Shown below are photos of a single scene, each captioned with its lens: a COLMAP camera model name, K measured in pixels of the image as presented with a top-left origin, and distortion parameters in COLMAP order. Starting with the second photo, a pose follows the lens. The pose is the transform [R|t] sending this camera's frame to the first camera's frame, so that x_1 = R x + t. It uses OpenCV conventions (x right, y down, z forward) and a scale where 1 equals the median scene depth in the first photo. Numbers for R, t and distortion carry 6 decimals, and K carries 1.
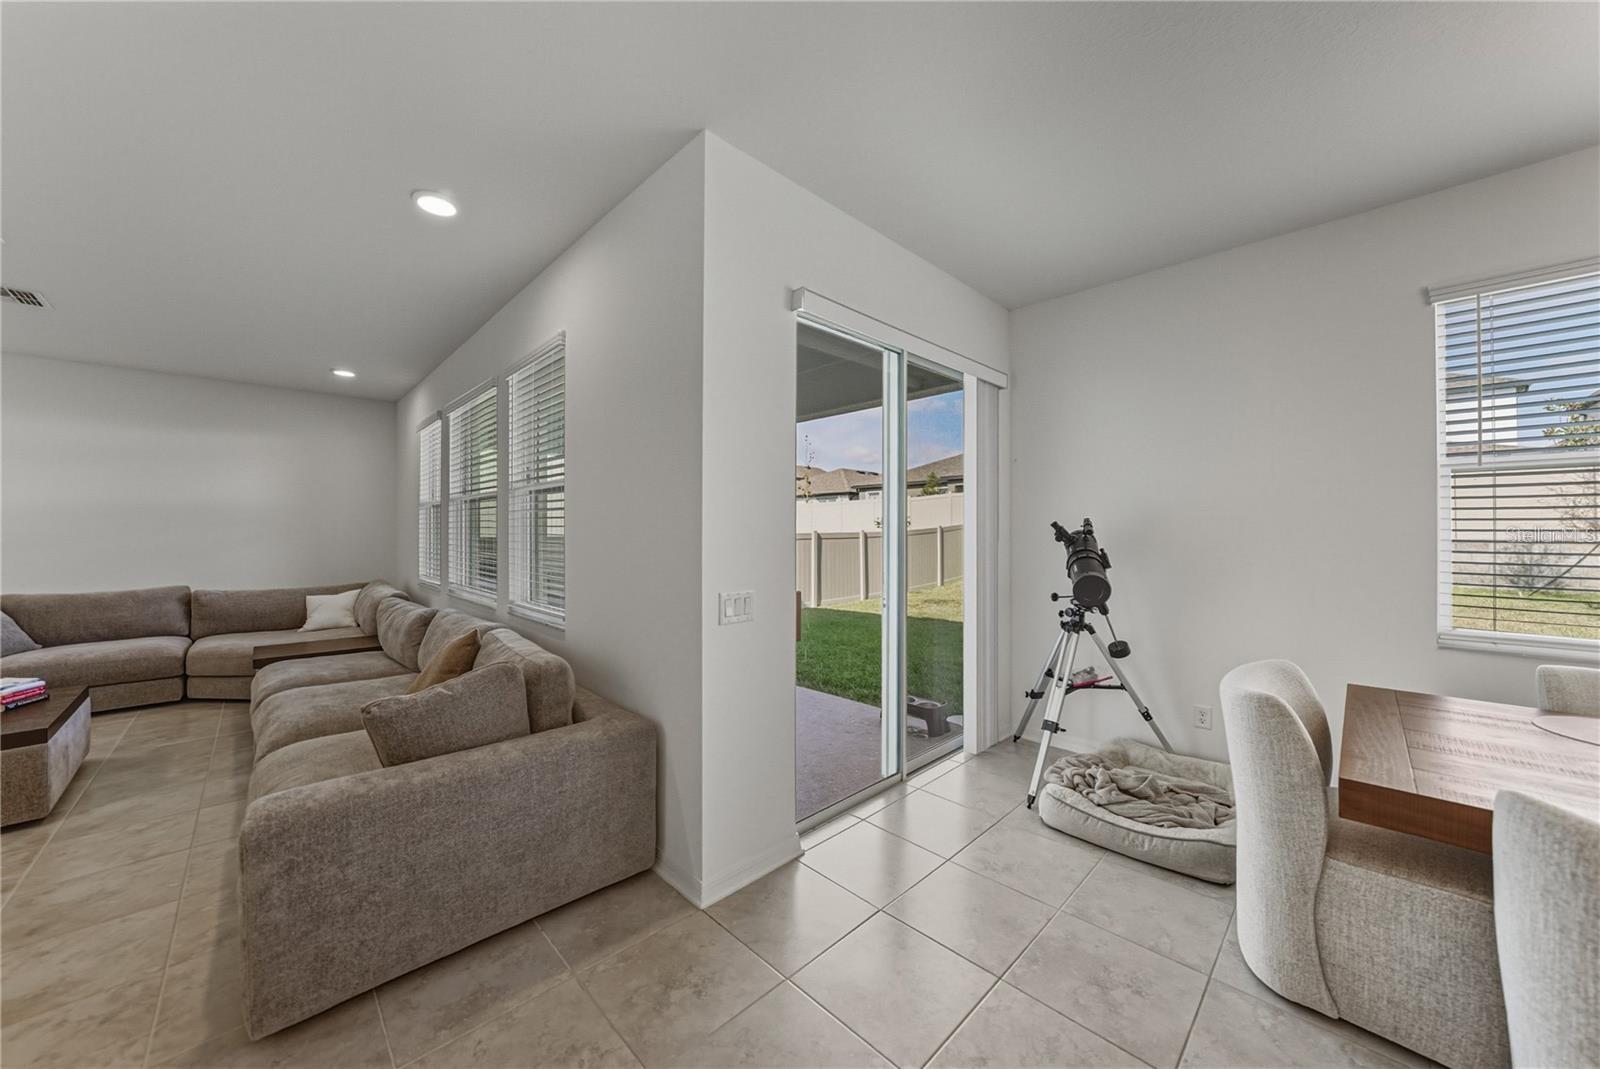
lens RADIAL K [[559.7, 0, 799.0], [0, 559.7, 534.0], [0, 0, 1]] dist [-0.000531, 0.000025]
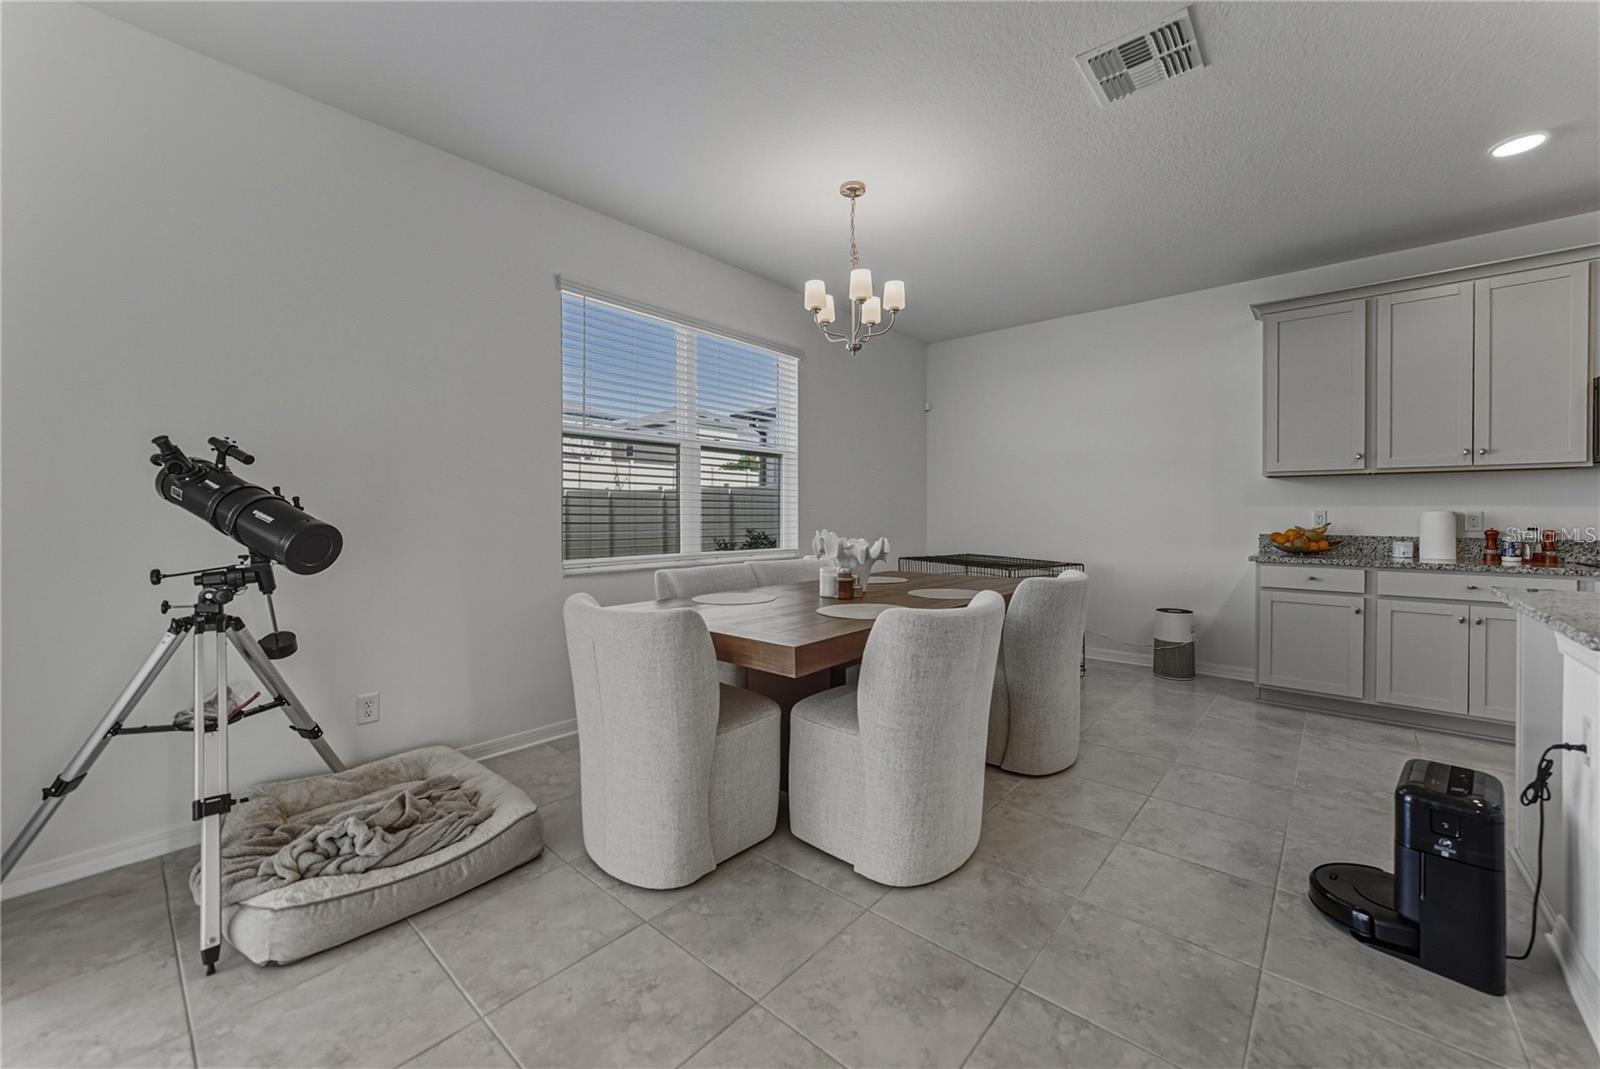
lens RADIAL K [[626.8, 0, 798.7], [0, 626.8, 521.5], [0, 0, 1]] dist [-0.000070, 0.000106]
pose [[-0.065894, -0.006879, 0.997803, -0.224818], [-0.002503, 0.999974, 0.006729, 0.067951], [-0.997824, -0.002054, -0.065909, 0.535507]]
